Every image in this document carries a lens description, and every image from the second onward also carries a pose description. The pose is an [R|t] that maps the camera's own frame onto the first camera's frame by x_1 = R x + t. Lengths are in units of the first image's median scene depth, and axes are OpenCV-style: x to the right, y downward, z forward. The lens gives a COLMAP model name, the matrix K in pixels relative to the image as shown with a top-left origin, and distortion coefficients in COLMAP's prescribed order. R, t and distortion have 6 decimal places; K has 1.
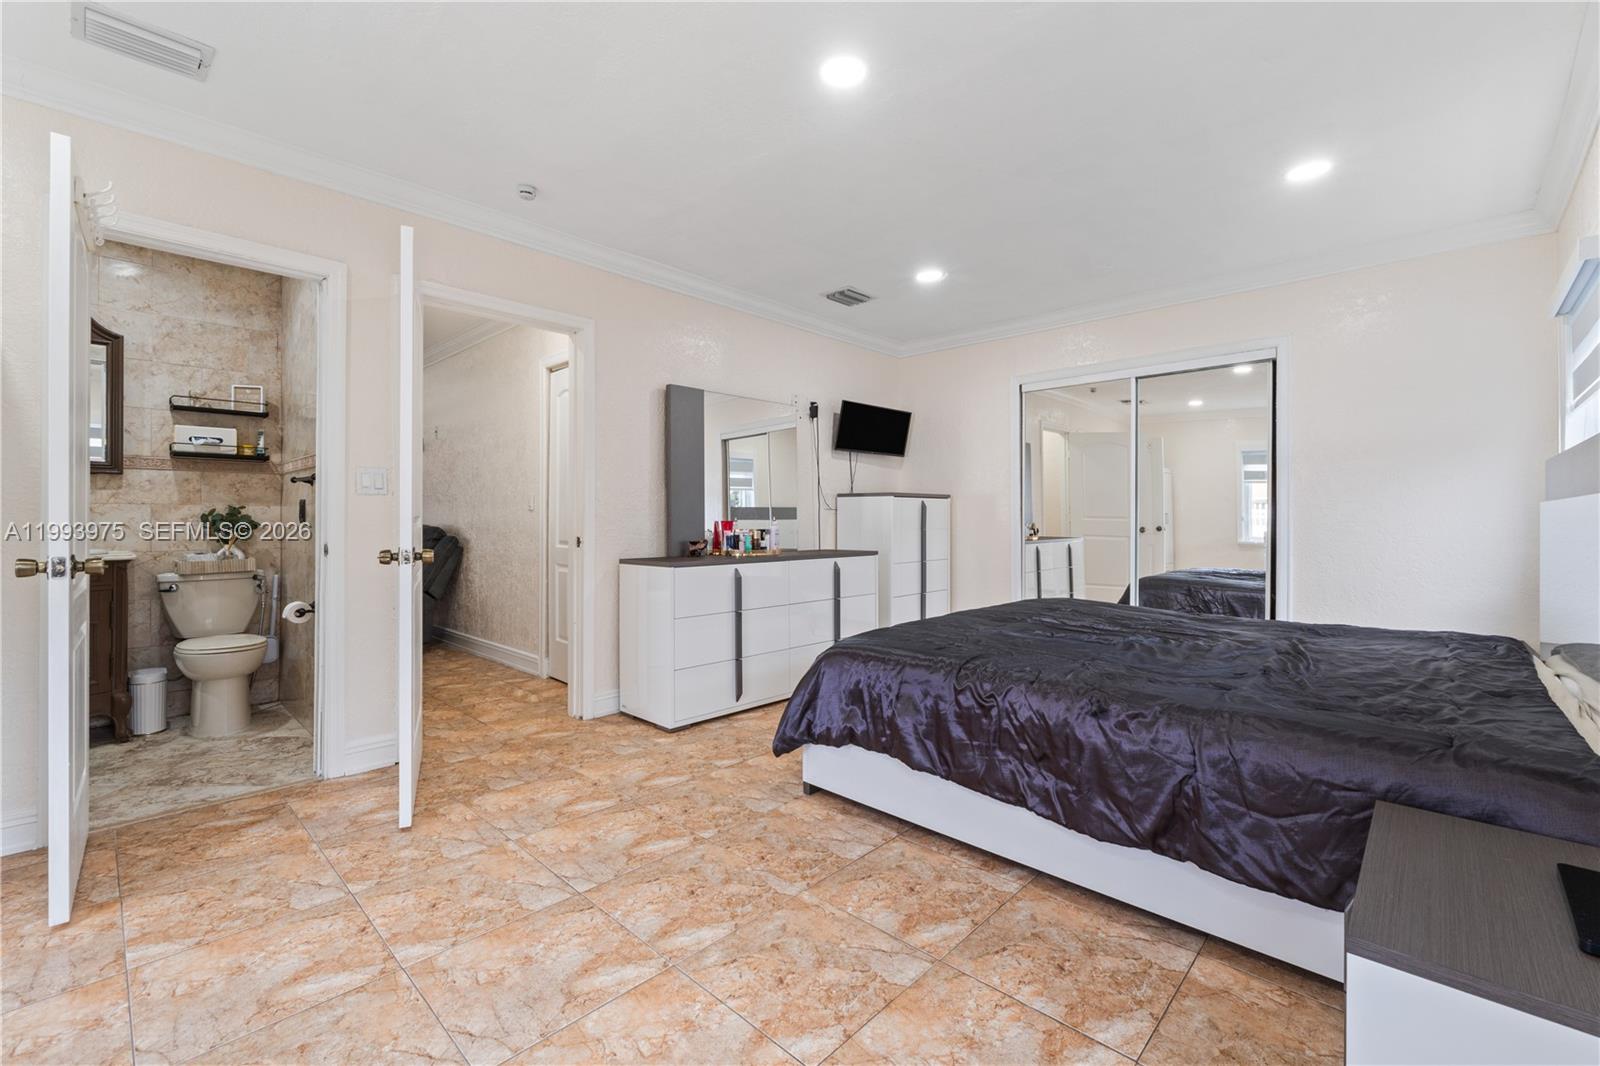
lens RADIAL K [[674.3, 0, 805.7], [0, 674.3, 526.3], [0, 0, 1]] dist [0.000789, 0.000085]
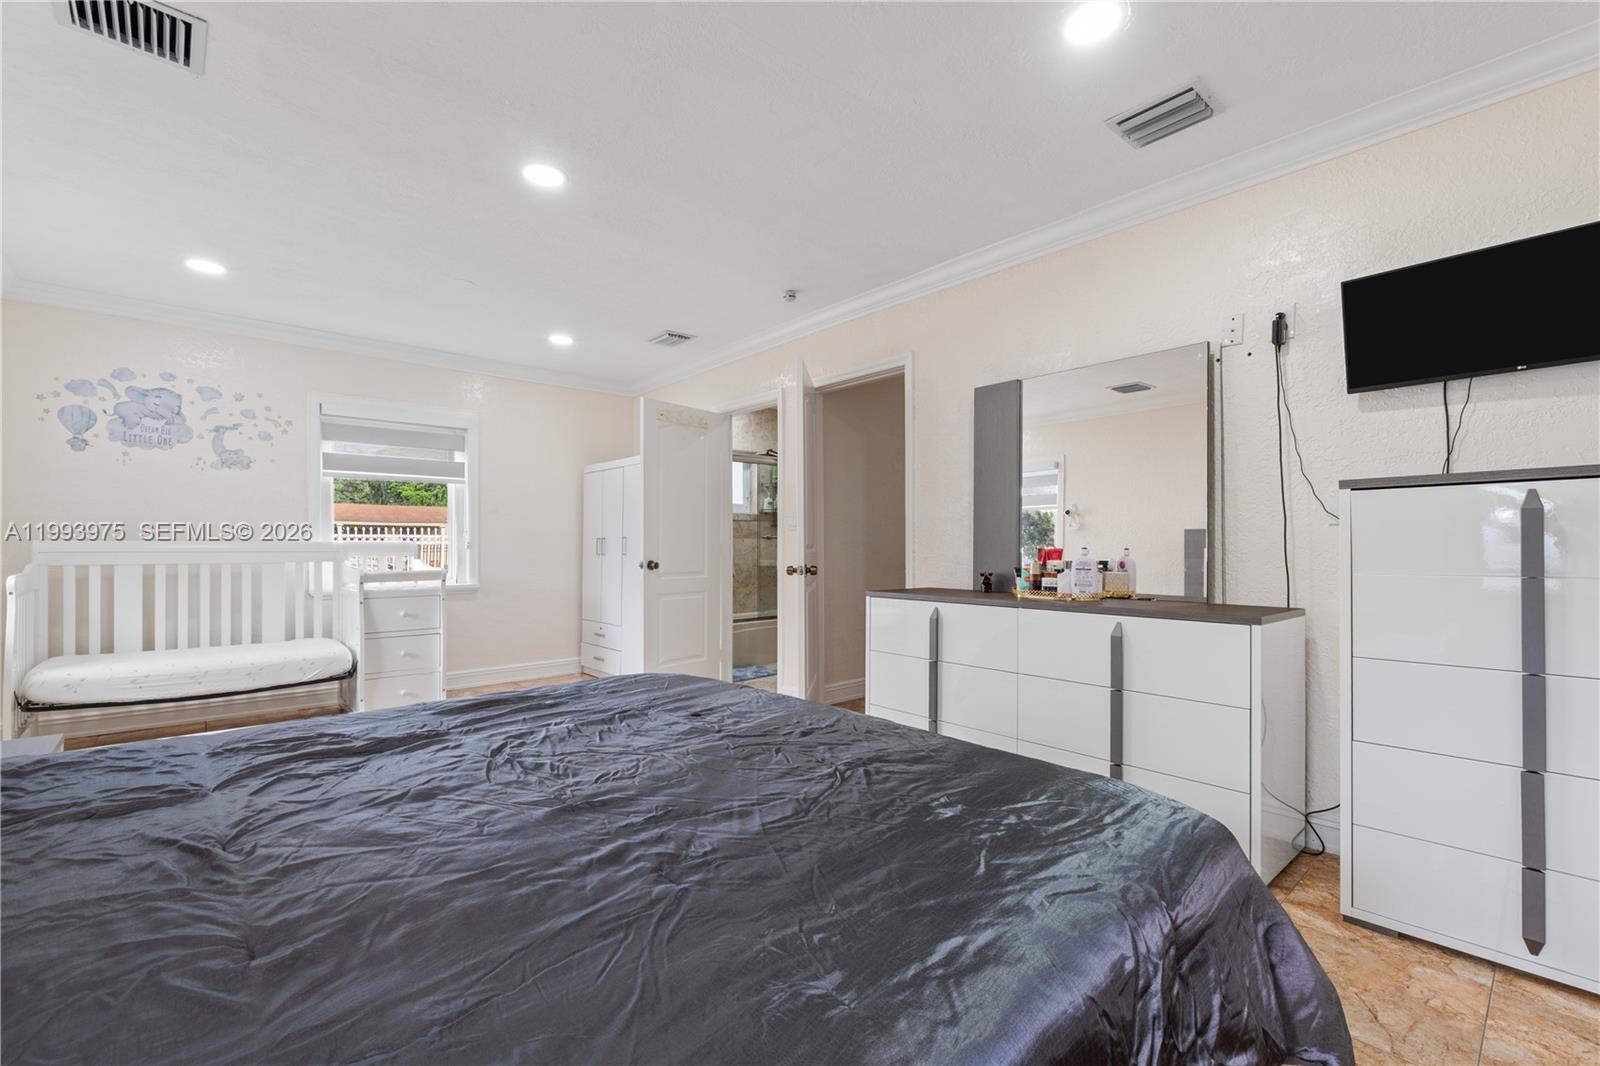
lens RADIAL K [[674.3, 0, 856.9], [0, 674.3, 541.8], [0, 0, 1]] dist [0.000789, 0.000085]
pose [[-0.034978, -0.002089, -0.999386, 1.207361], [-0.006337, 0.999978, -0.001869, -0.024265], [0.999368, 0.006268, -0.034991, 1.610109]]
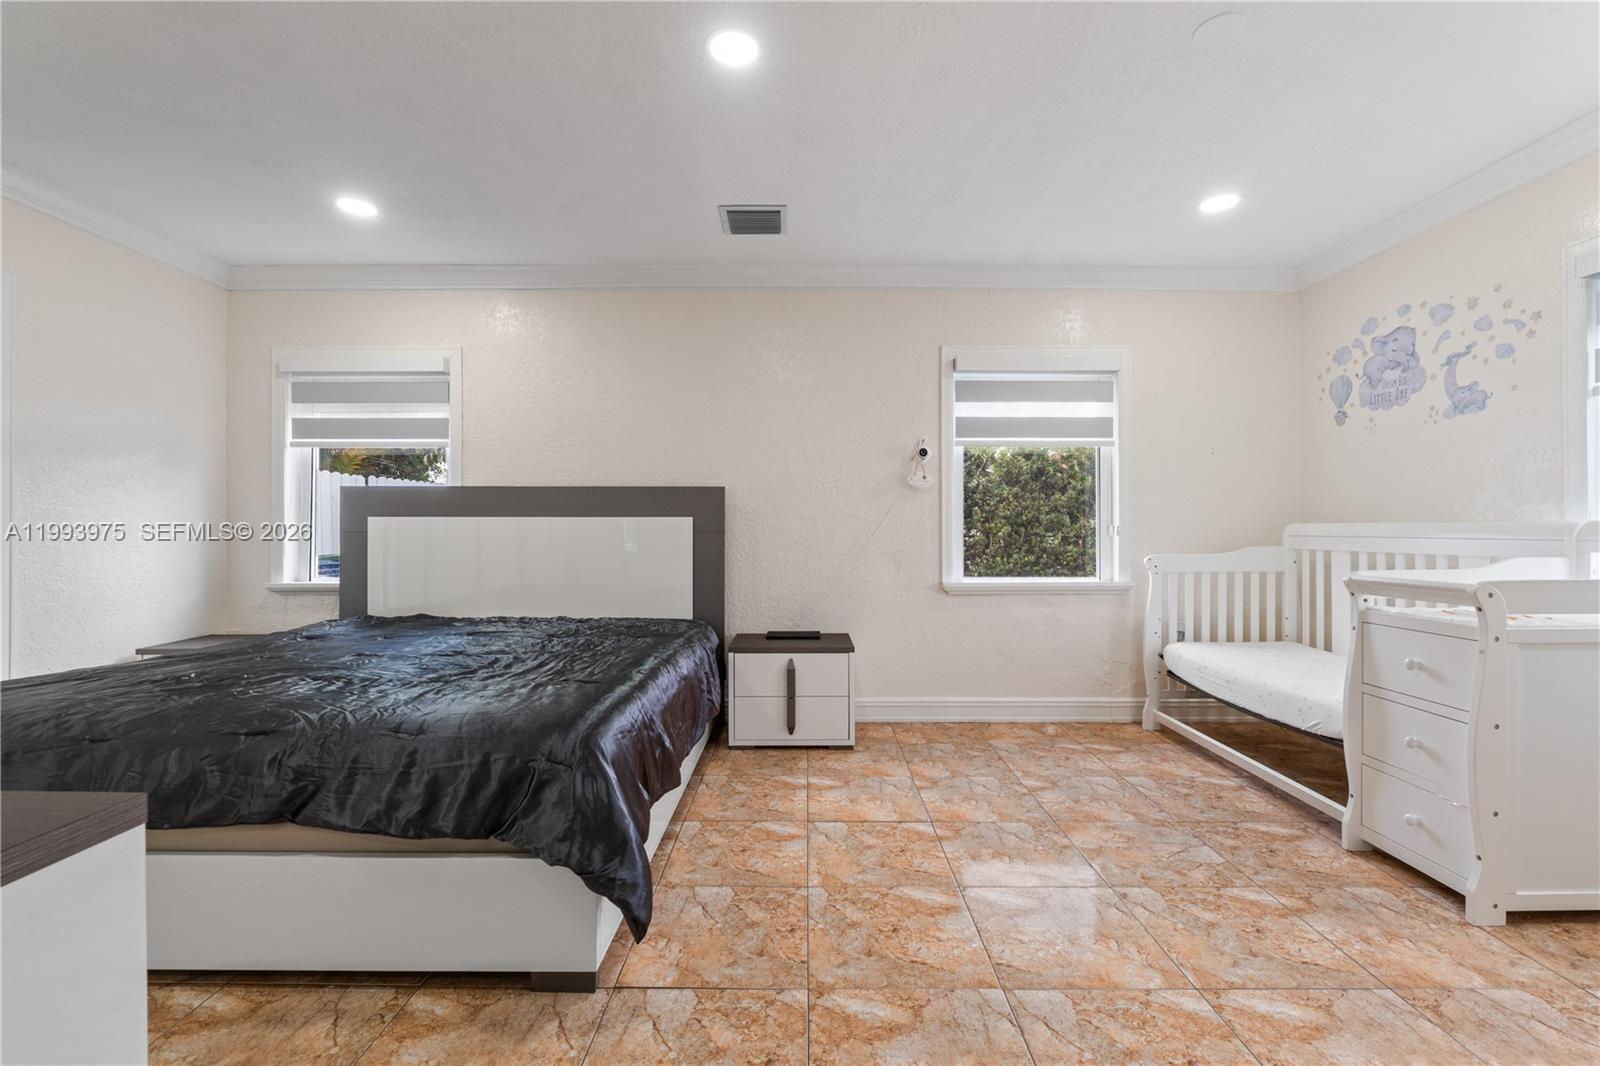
lens RADIAL K [[674.3, 0, 808.8], [0, 674.3, 523.3], [0, 0, 1]] dist [0.000789, 0.000085]
pose [[-0.690466, 0.007012, 0.723331, -0.683659], [0.002980, 0.999972, -0.006849, -0.012395], [-0.723359, -0.002573, -0.690468, 1.546358]]
